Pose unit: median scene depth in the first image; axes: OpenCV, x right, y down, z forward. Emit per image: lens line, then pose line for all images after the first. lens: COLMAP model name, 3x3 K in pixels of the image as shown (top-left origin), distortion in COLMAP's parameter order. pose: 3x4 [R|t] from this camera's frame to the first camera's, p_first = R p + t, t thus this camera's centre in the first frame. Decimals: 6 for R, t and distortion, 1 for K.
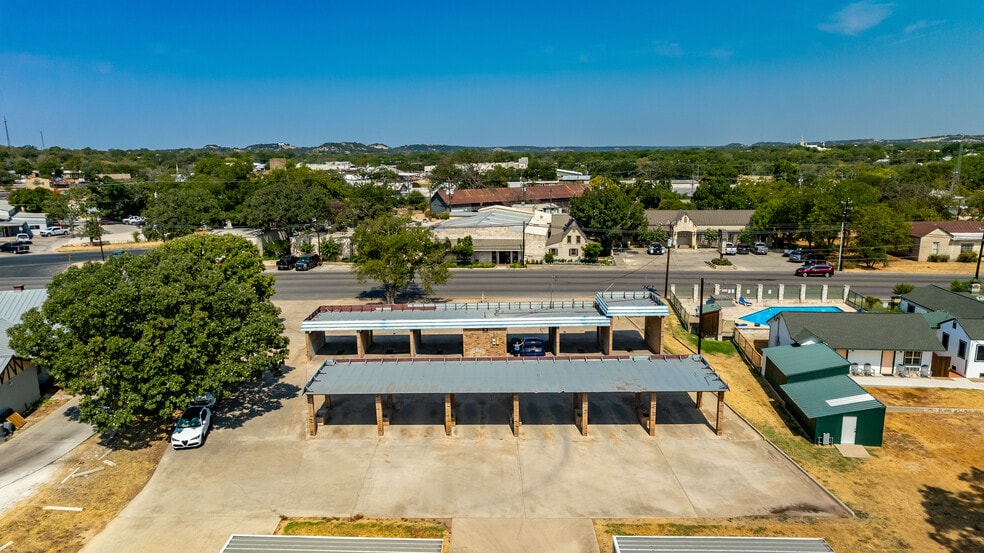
lens RADIAL K [[635.8, 0, 492.0], [0, 635.8, 276.5], [0, 0, 1]] dist [-0.040649, 0.055021]
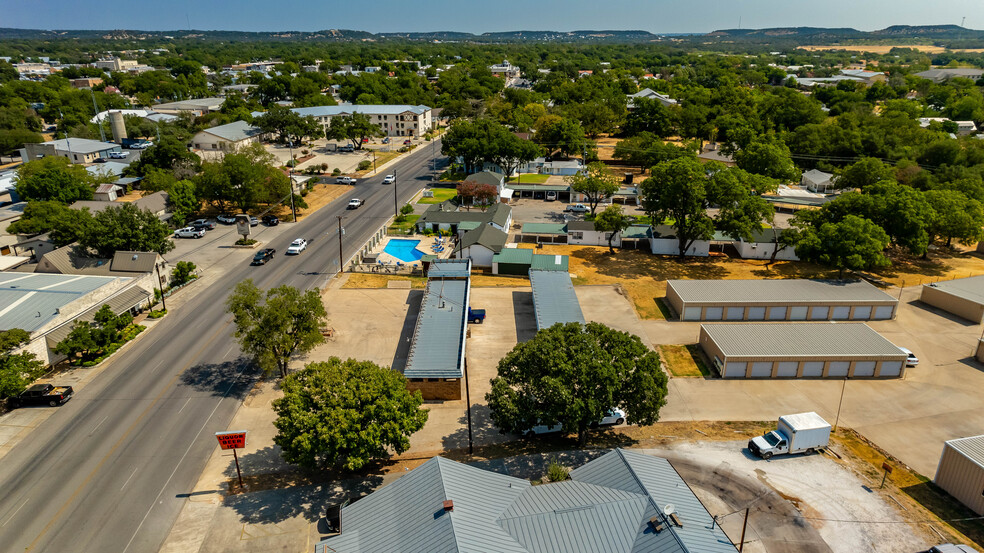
lens RADIAL K [[624.9, 0, 492.0], [0, 624.9, 276.5], [0, 0, 1]] dist [-0.059977, 0.080411]
pose [[0.007626, -0.343675, 0.939058, -0.753111], [0.195427, 0.921489, 0.335658, -0.264132], [-0.980689, 0.180958, 0.074191, 0.467307]]
